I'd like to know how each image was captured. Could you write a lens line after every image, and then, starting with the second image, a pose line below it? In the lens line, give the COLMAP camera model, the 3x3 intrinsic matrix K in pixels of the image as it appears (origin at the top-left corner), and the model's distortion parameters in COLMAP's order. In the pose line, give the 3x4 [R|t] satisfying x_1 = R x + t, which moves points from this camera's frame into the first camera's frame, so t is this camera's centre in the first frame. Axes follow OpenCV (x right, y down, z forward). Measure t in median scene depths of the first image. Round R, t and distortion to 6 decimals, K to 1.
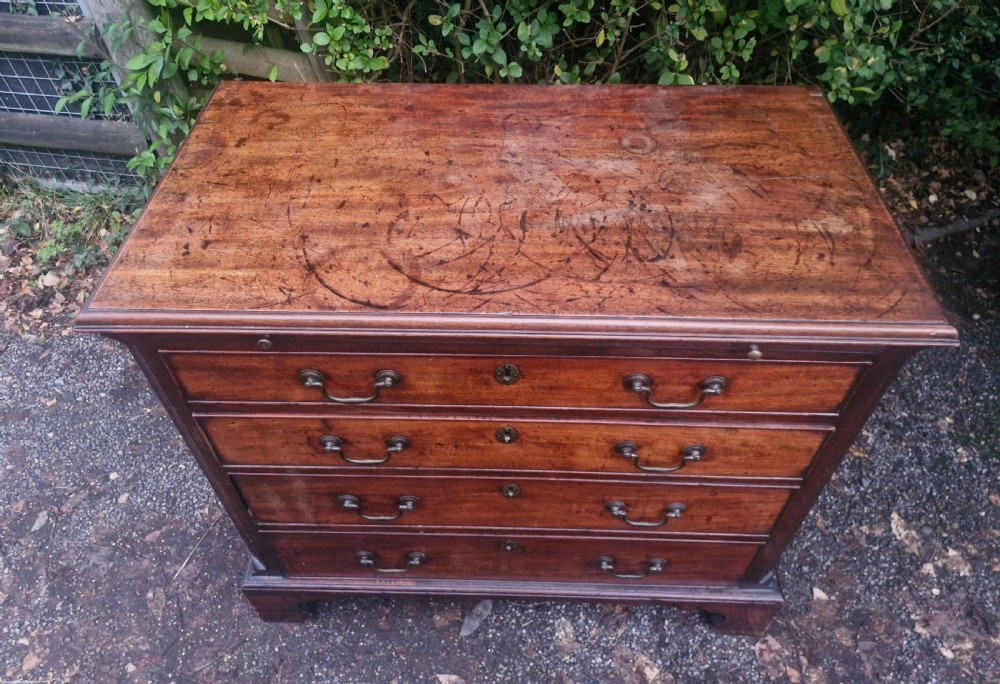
lens RADIAL K [[691.6, 0, 505.0], [0, 691.6, 303.8], [0, 0, 1]] dist [0.019165, -0.016724]
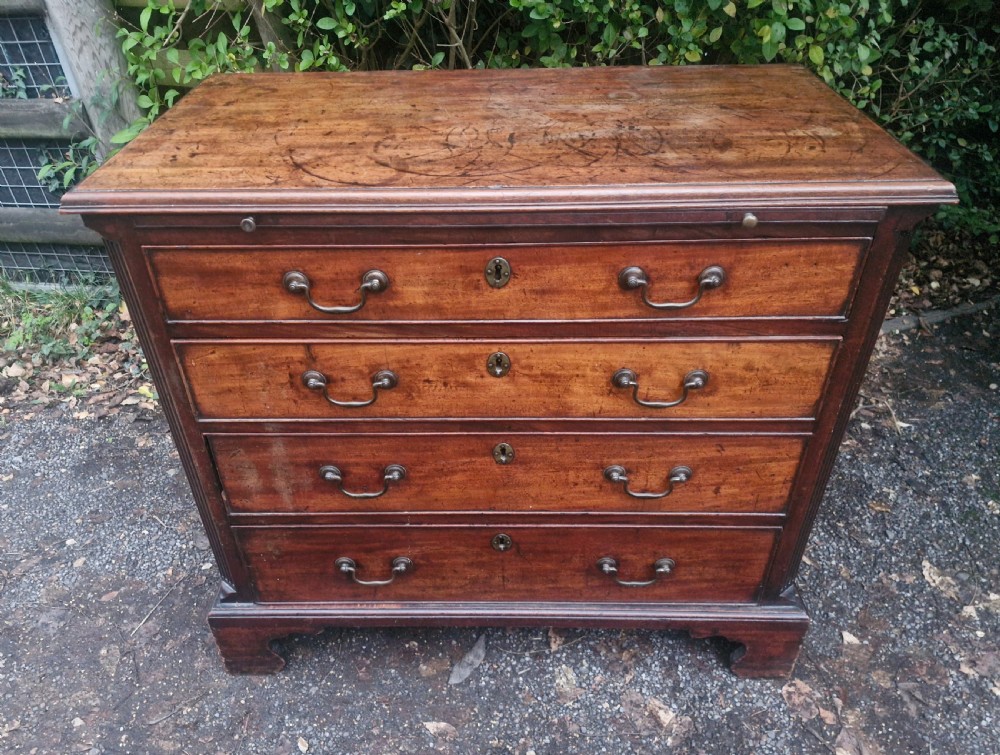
lens RADIAL K [[742.1, 0, 486.0], [0, 742.1, 403.8], [0, 0, 1]] dist [0.012676, -0.006431]
pose [[0.999858, -0.016286, -0.004221, -0.007548], [0.015432, 0.987719, -0.155477, 0.278016], [0.006702, 0.155390, 0.987831, 0.002483]]
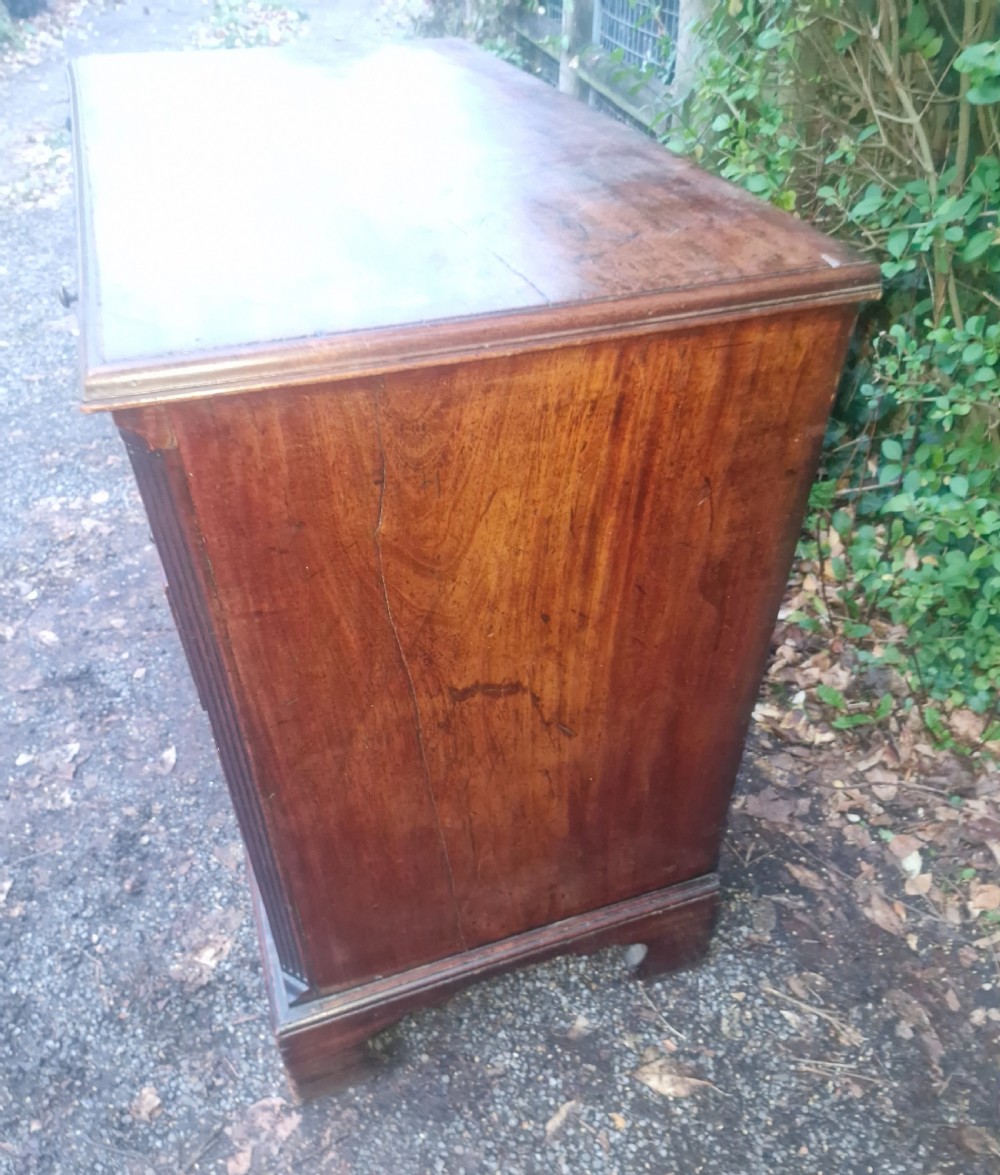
lens RADIAL K [[920.8, 0, 534.6], [0, 920.8, 668.8], [0, 0, 1]] dist [0.036476, -0.048557]
pose [[0.377683, 0.631140, -0.677508, 0.760137], [-0.679091, 0.686208, 0.260679, -0.120004], [0.629437, 0.361635, 0.687771, 0.462623]]
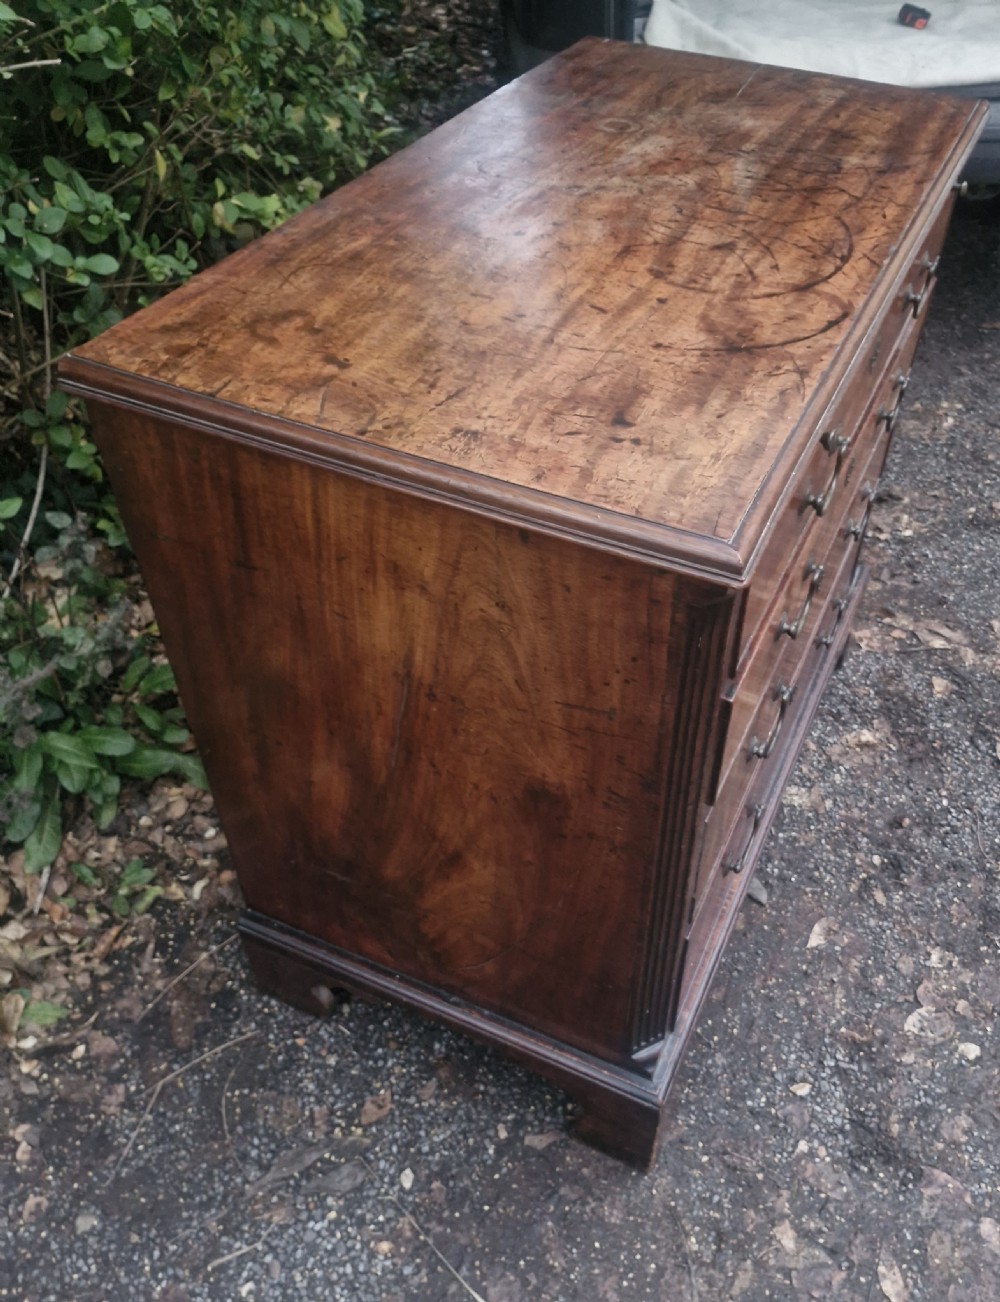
lens RADIAL K [[1073.2, 0, 570.6], [0, 1073.2, 650.4], [0, 0, 1]] dist [0.061171, -0.095236]
pose [[0.382032, -0.626840, 0.679061, -0.736914], [0.646720, 0.706230, 0.288082, -0.149245], [-0.660155, 0.329106, 0.675193, 0.314628]]
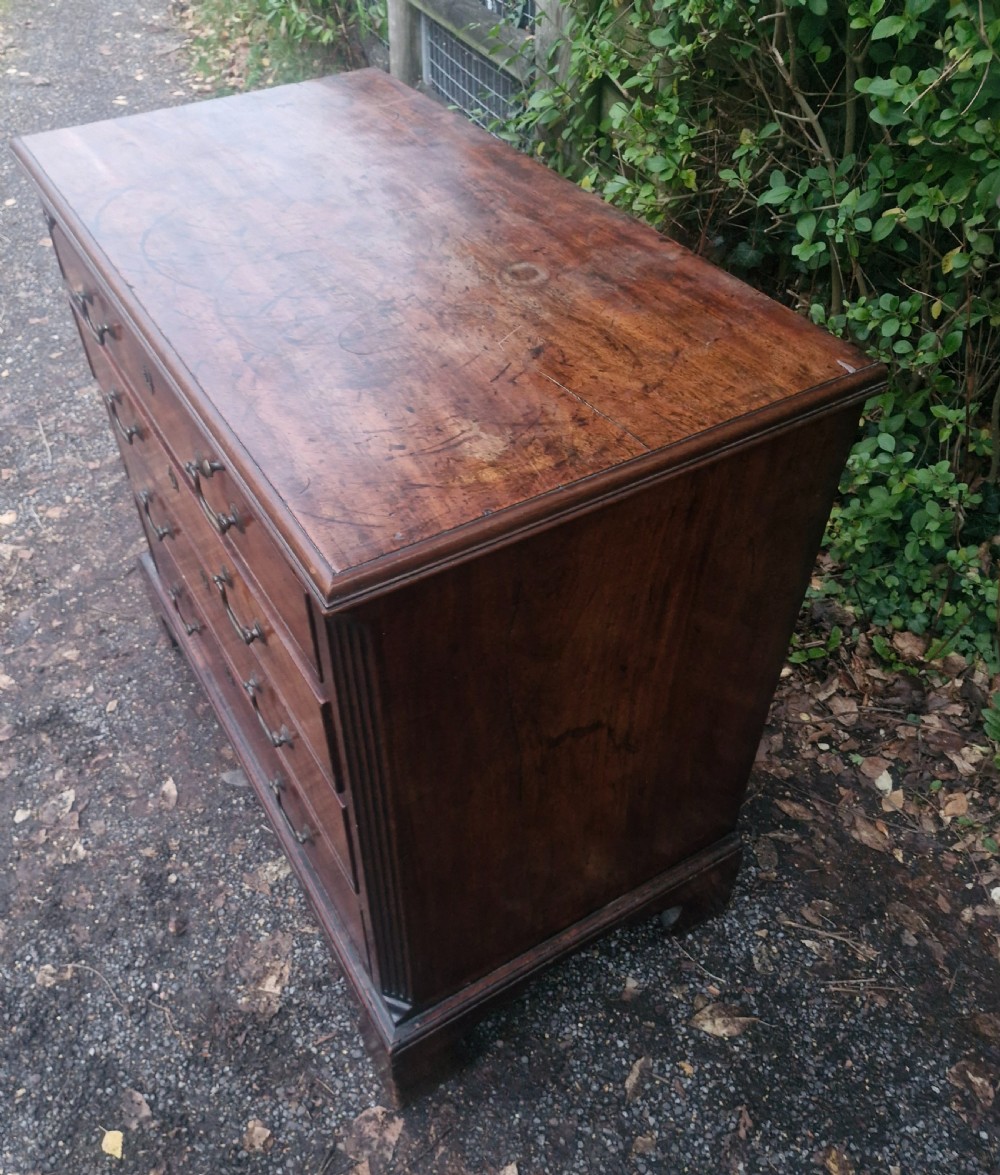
lens RADIAL K [[989.5, 0, 477.4], [0, 989.5, 582.7], [0, 0, 1]] dist [0.043286, -0.055629]
pose [[0.531019, 0.583844, -0.614121, 0.701265], [-0.604362, 0.768954, 0.208462, -0.129320], [0.593940, 0.260455, 0.761182, 0.230619]]
